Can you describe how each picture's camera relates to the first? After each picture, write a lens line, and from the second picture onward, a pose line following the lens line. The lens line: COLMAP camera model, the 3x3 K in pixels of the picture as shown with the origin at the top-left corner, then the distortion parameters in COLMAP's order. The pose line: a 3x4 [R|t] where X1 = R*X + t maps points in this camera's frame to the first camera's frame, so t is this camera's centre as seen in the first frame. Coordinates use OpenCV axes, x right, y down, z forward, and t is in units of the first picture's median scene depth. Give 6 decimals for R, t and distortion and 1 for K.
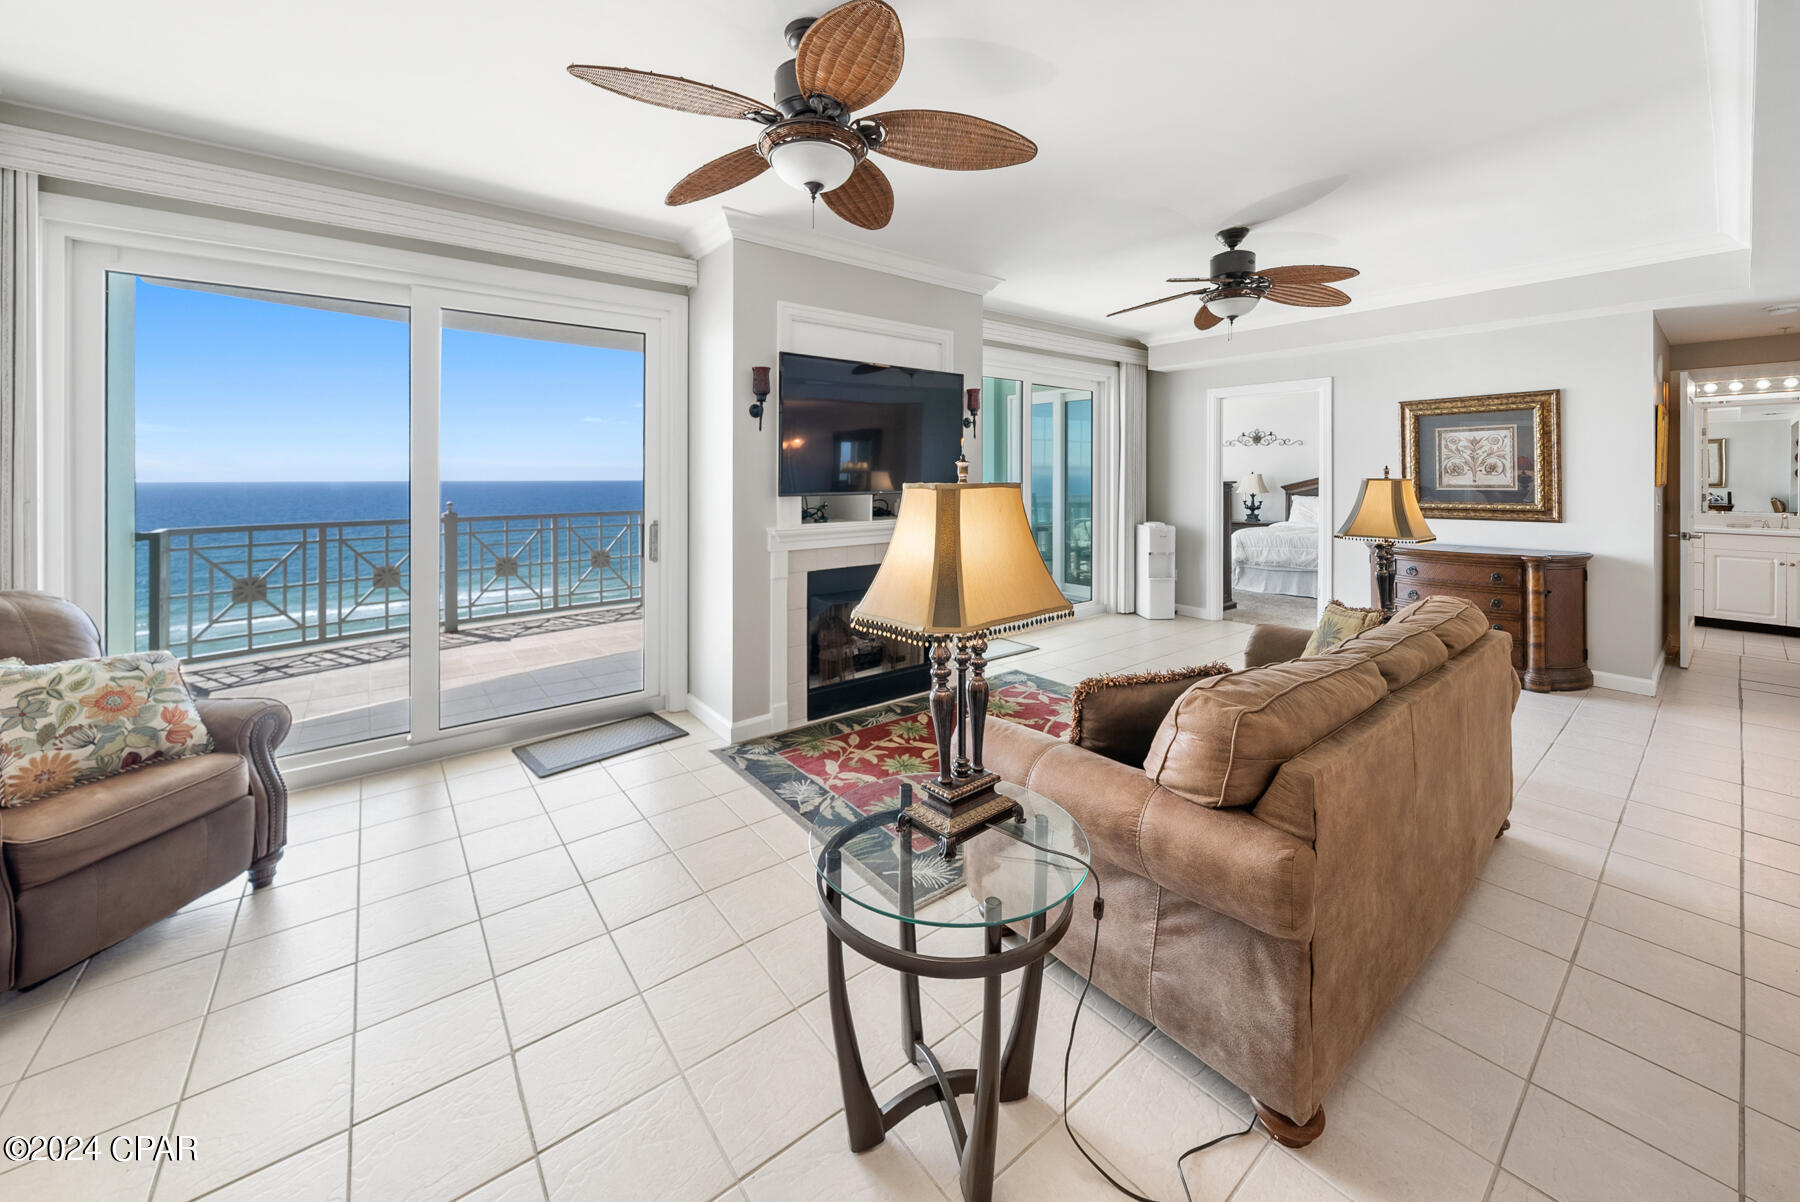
lens RADIAL K [[677.6, 0, 874.0], [0, 677.6, 481.5], [0, 0, 1]] dist [-0.001363, -0.000084]
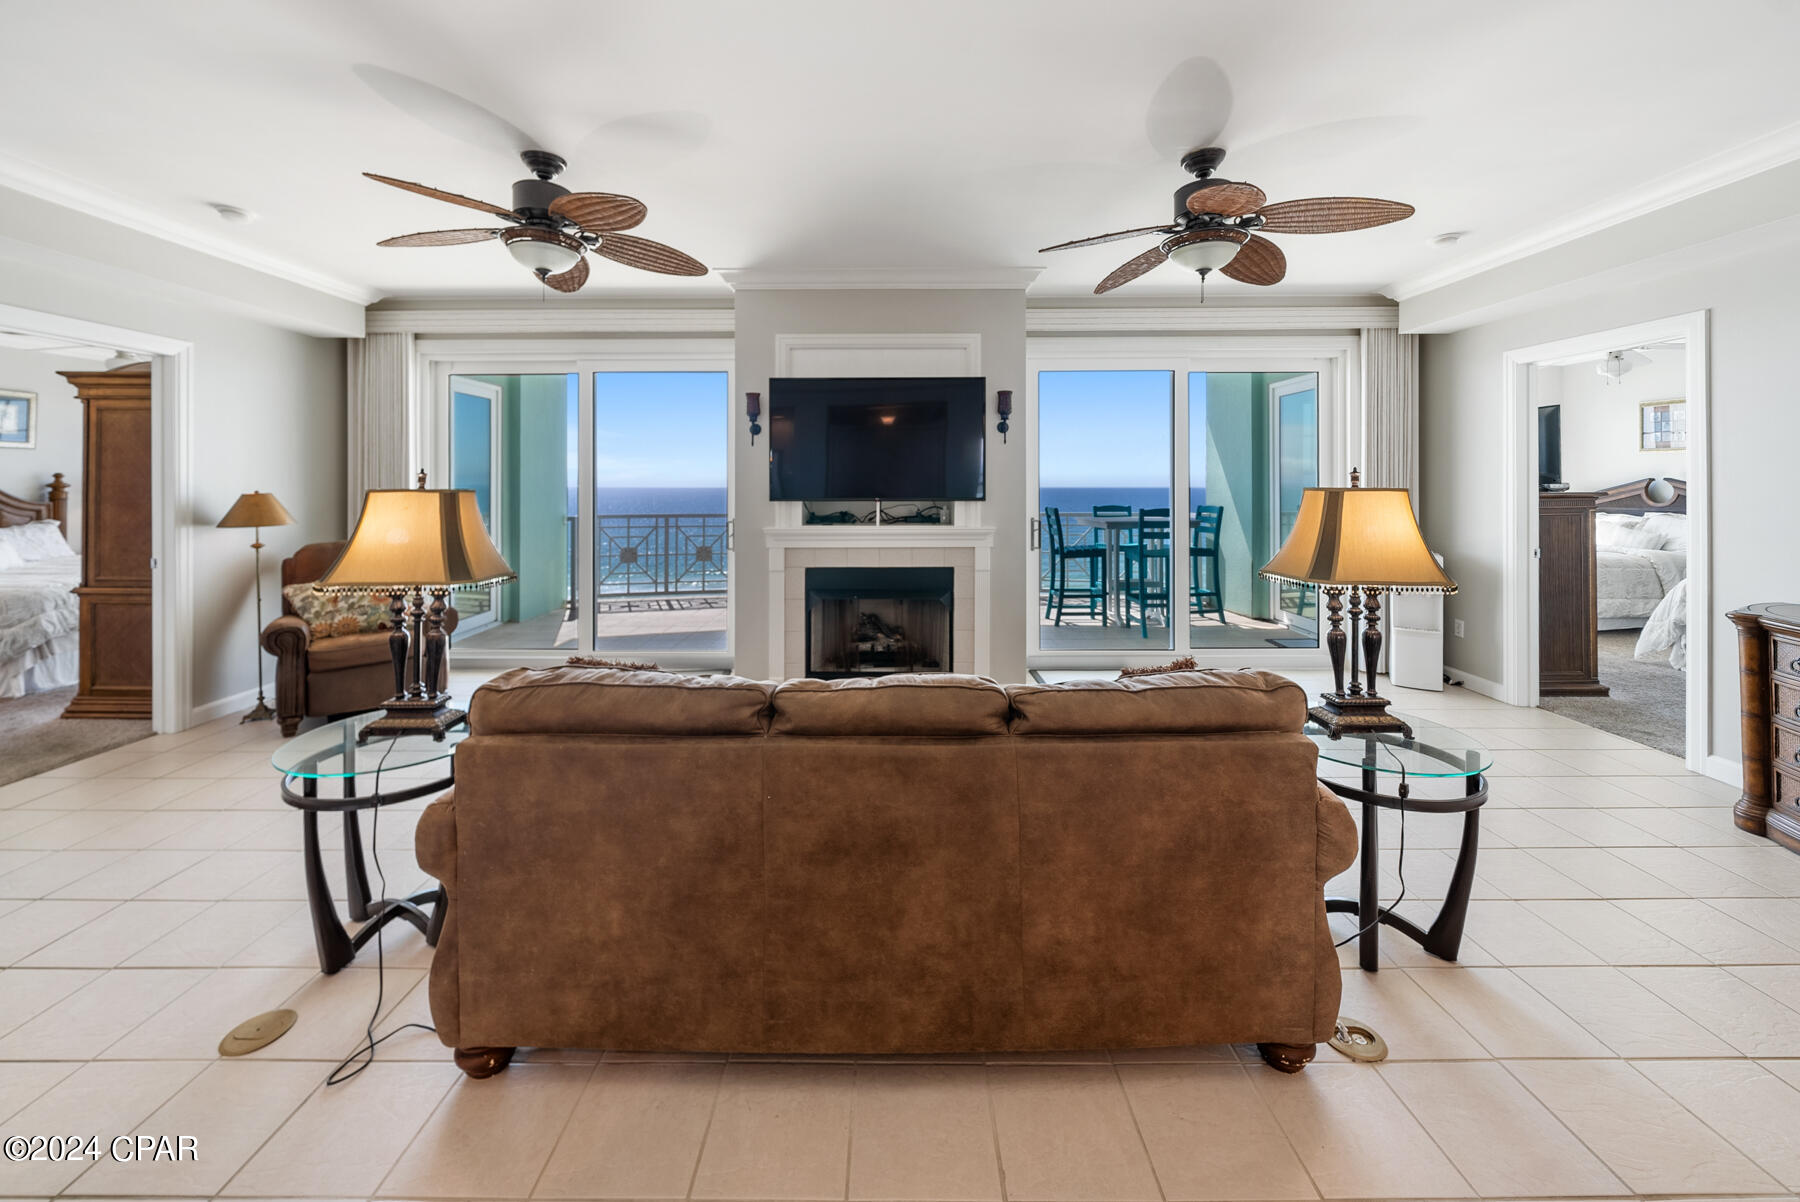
lens RADIAL K [[663.1, 0, 887.4], [0, 663.1, 481.4], [0, 0, 1]] dist [-0.003857, -0.000573]
pose [[0.787877, -0.000989, -0.615832, 0.683923], [-0.005572, 0.999946, -0.008734, -0.002729], [0.615808, 0.010313, 0.787829, 0.205977]]
